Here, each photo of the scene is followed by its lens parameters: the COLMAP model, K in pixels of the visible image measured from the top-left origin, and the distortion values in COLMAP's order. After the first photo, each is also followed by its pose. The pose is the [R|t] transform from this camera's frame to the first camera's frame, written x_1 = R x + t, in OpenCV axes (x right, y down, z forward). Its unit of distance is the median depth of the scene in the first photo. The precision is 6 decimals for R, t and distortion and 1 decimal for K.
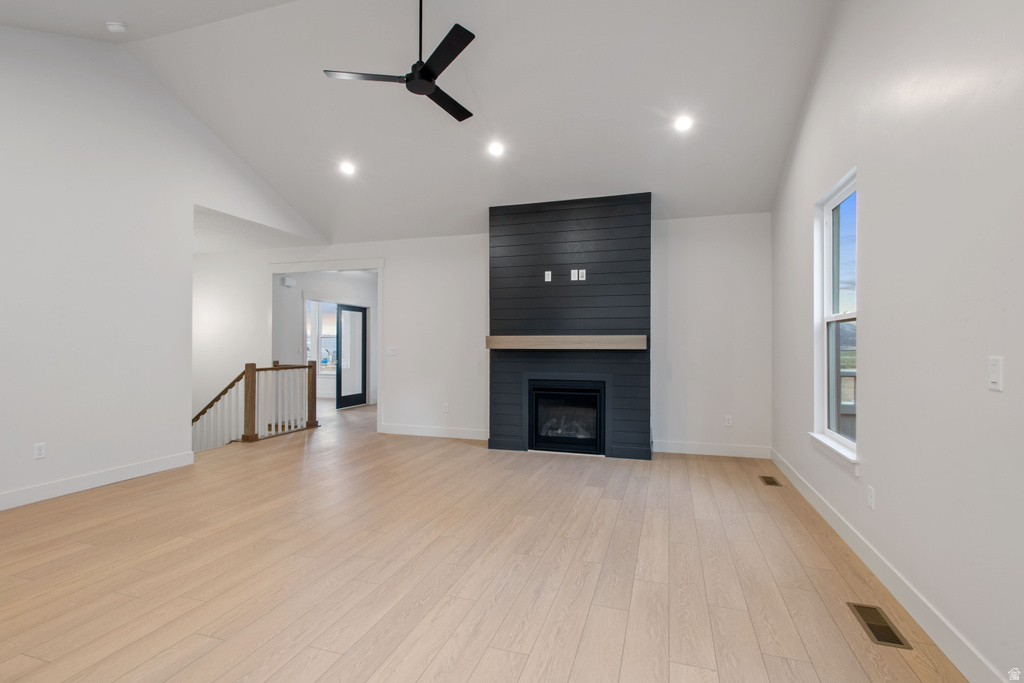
lens RADIAL K [[483.7, 0, 509.0], [0, 483.7, 342.8], [0, 0, 1]] dist [0.002735, 0.001203]
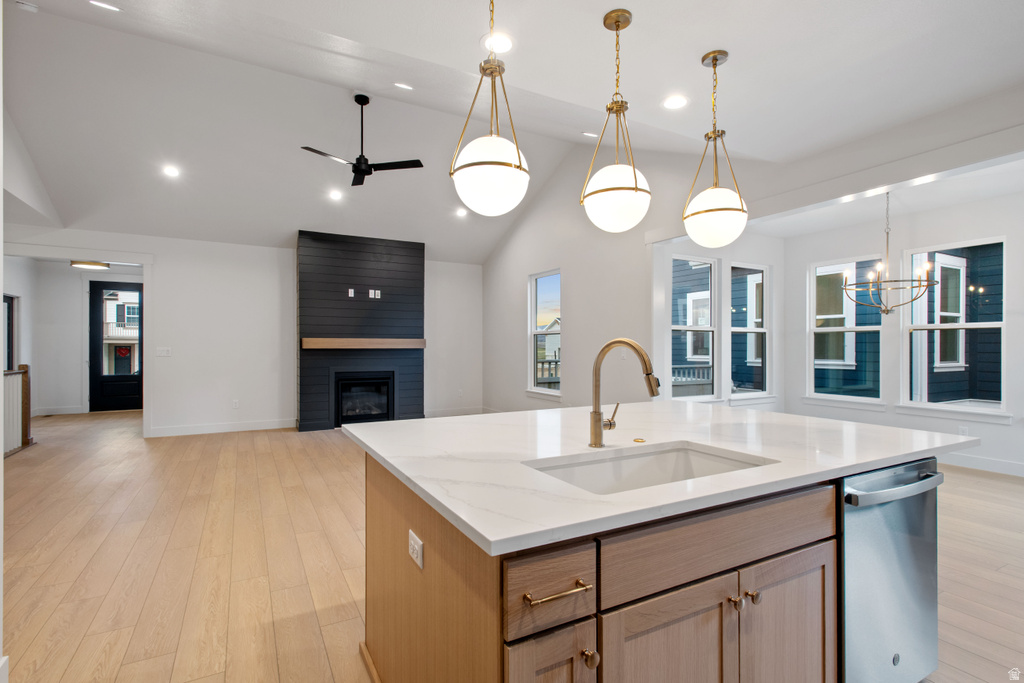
lens RADIAL K [[483.7, 0, 516.9], [0, 483.7, 345.9], [0, 0, 1]] dist [0.002735, 0.001203]
pose [[0.684781, -0.001670, 0.728747, -0.564390], [-0.002899, 0.999983, 0.005015, -0.002004], [-0.728744, -0.005547, 0.684764, -0.221649]]
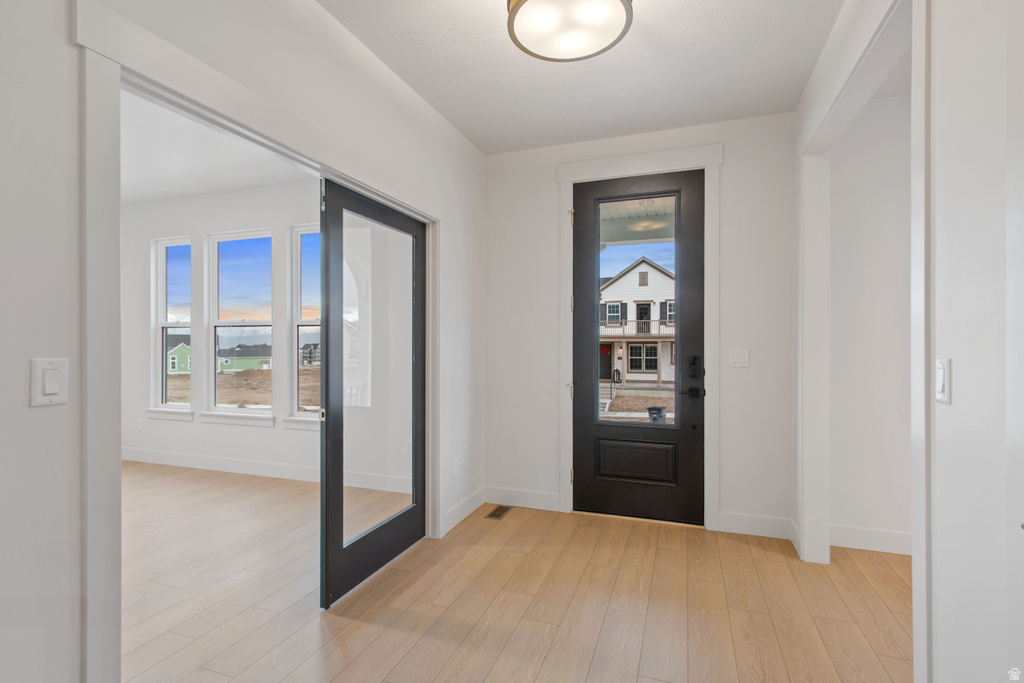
lens RADIAL K [[483.7, 0, 518.7], [0, 483.7, 346.8], [0, 0, 1]] dist [0.002735, 0.001203]
pose [[0.999388, -0.002738, -0.034872, -0.412405], [0.003152, 0.999925, 0.011821, 0.003037], [0.034837, -0.011924, 0.999322, 1.270722]]
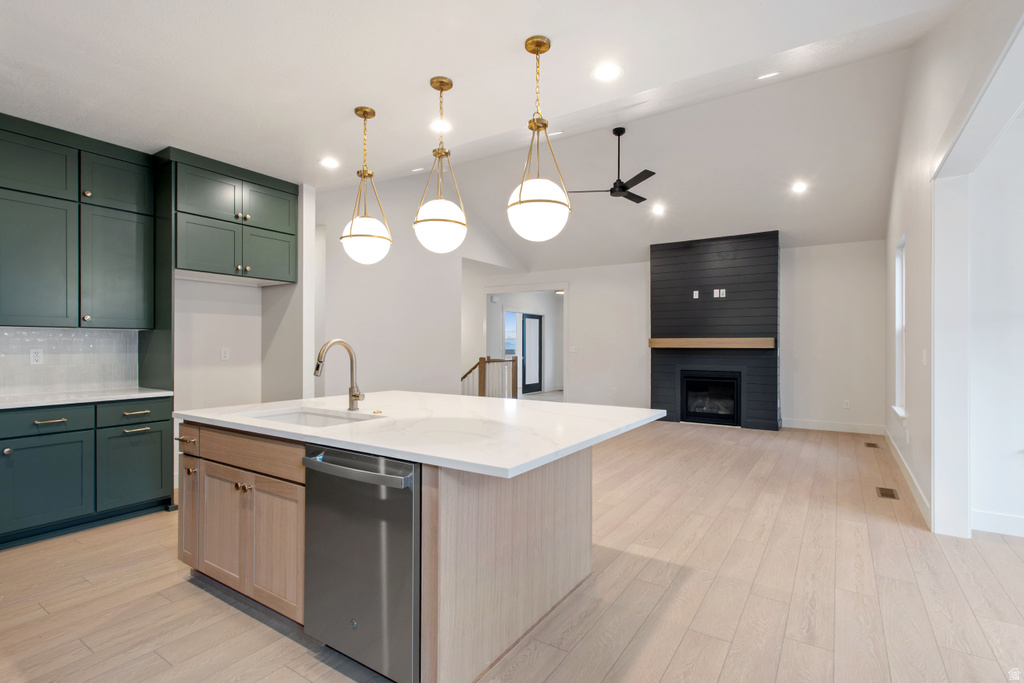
lens RADIAL K [[483.7, 0, 514.5], [0, 483.7, 344.8], [0, 0, 1]] dist [0.002735, 0.001203]
pose [[0.964514, -0.000233, -0.264033, -0.052153], [0.001314, 0.999991, 0.003918, -0.001664], [0.264030, -0.004126, 0.964506, -0.450689]]
